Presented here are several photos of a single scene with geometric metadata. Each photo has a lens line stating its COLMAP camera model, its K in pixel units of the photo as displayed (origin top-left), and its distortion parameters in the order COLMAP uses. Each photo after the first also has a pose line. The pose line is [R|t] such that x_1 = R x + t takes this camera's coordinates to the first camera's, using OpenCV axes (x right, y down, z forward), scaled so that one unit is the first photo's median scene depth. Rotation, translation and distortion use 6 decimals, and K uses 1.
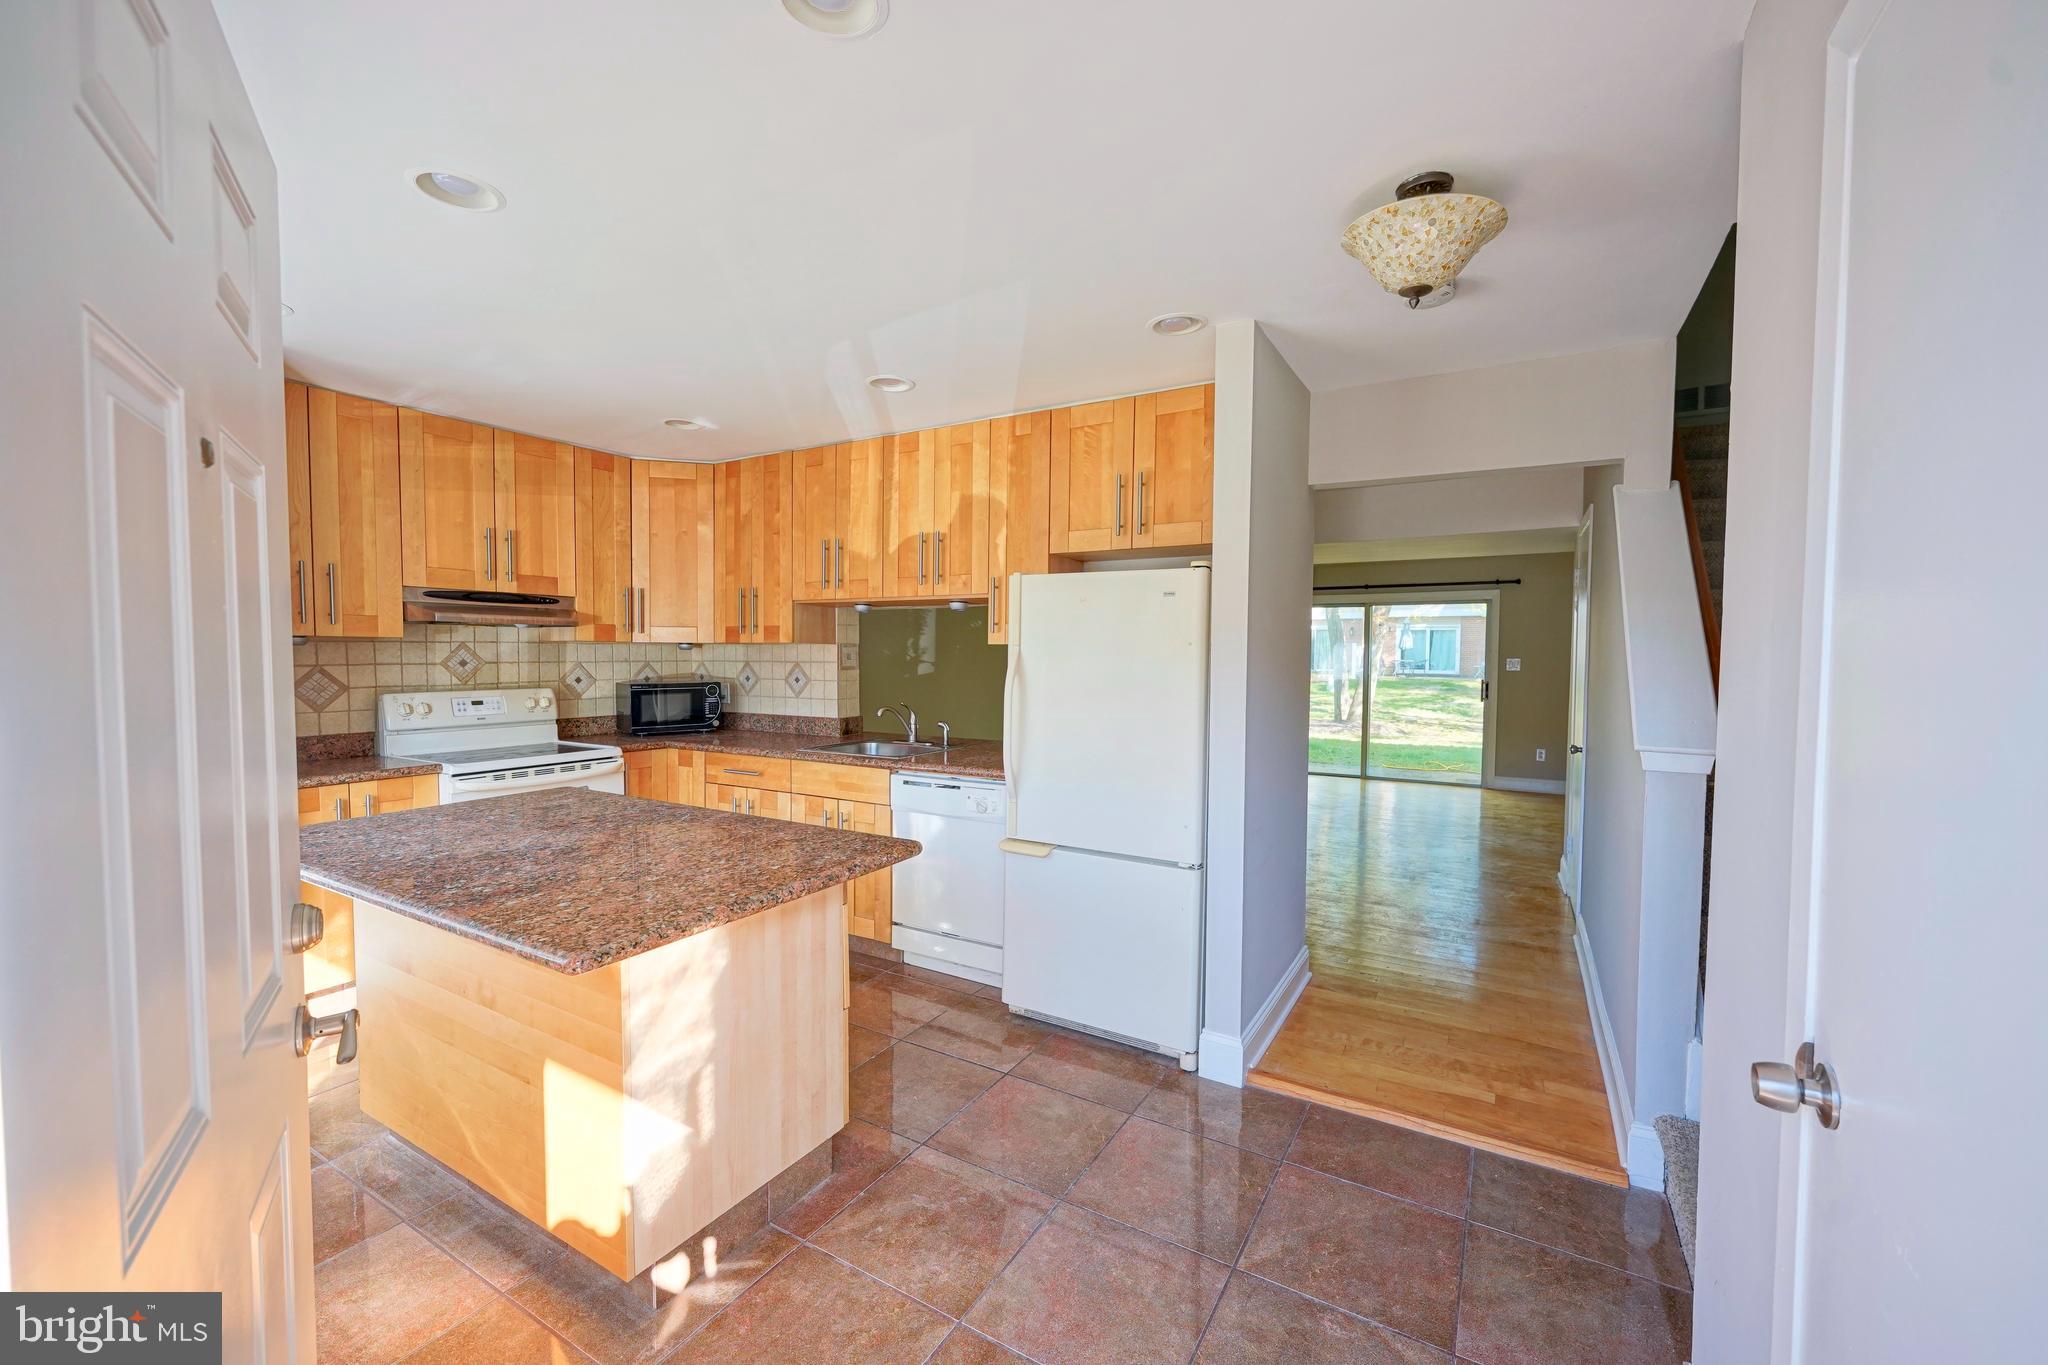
lens RADIAL K [[820.3, 0, 1038.4], [0, 820.3, 684.7], [0, 0, 1]] dist [-0.007992, -0.000631]
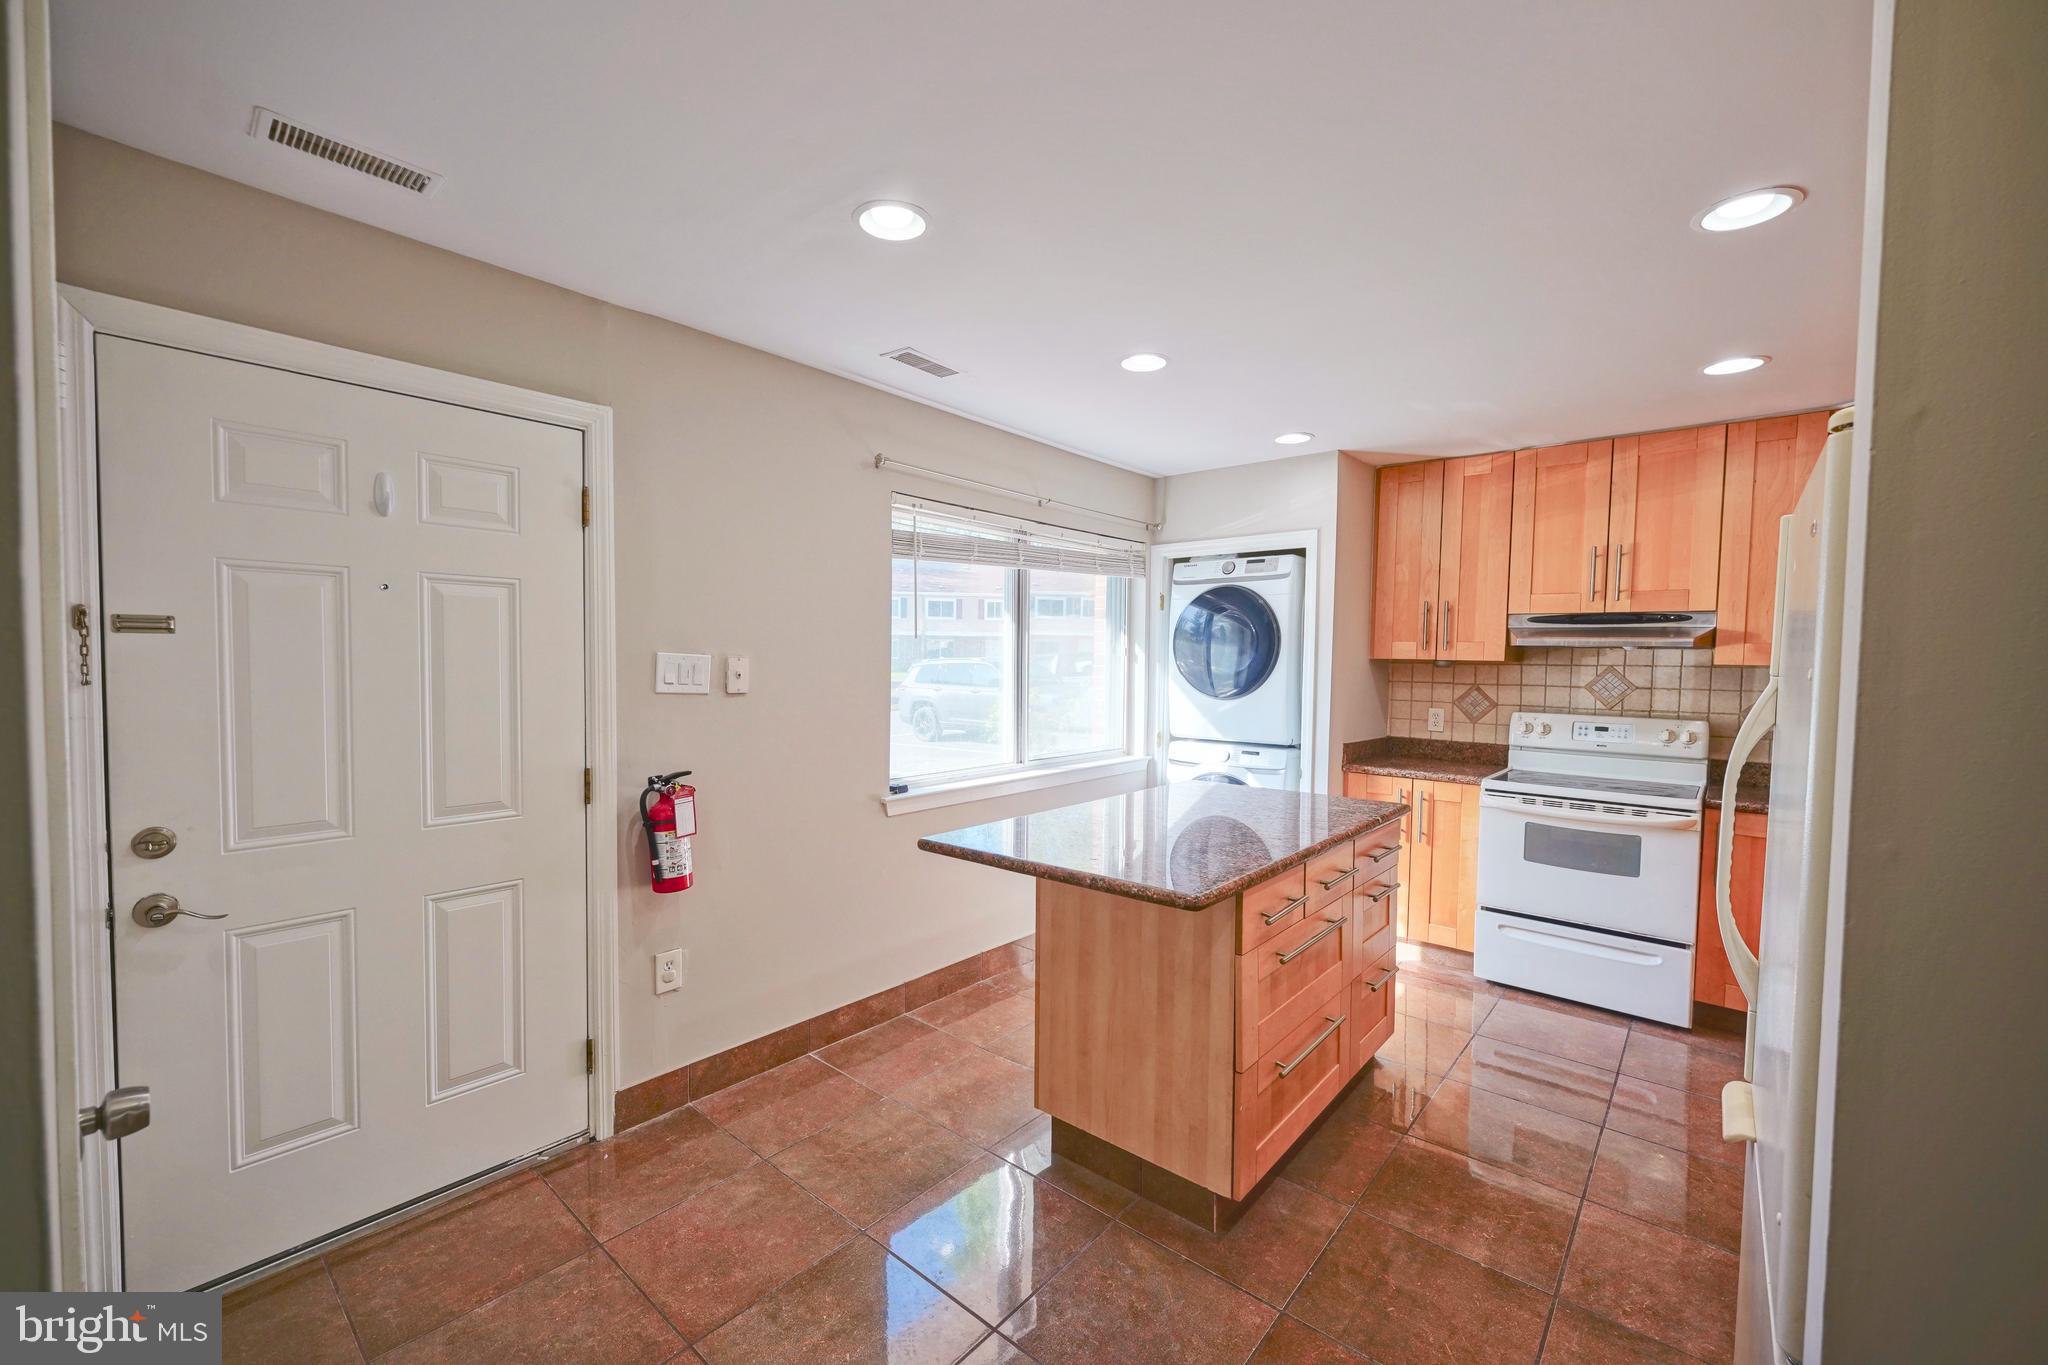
lens RADIAL K [[820.3, 0, 1026.3], [0, 820.3, 686.7], [0, 0, 1]] dist [-0.007992, -0.000631]
pose [[-0.184318, 0.025871, -0.982526, 0.379414], [-0.057487, 0.997658, 0.037053, -0.024064], [0.981184, 0.063312, -0.182399, 0.511448]]
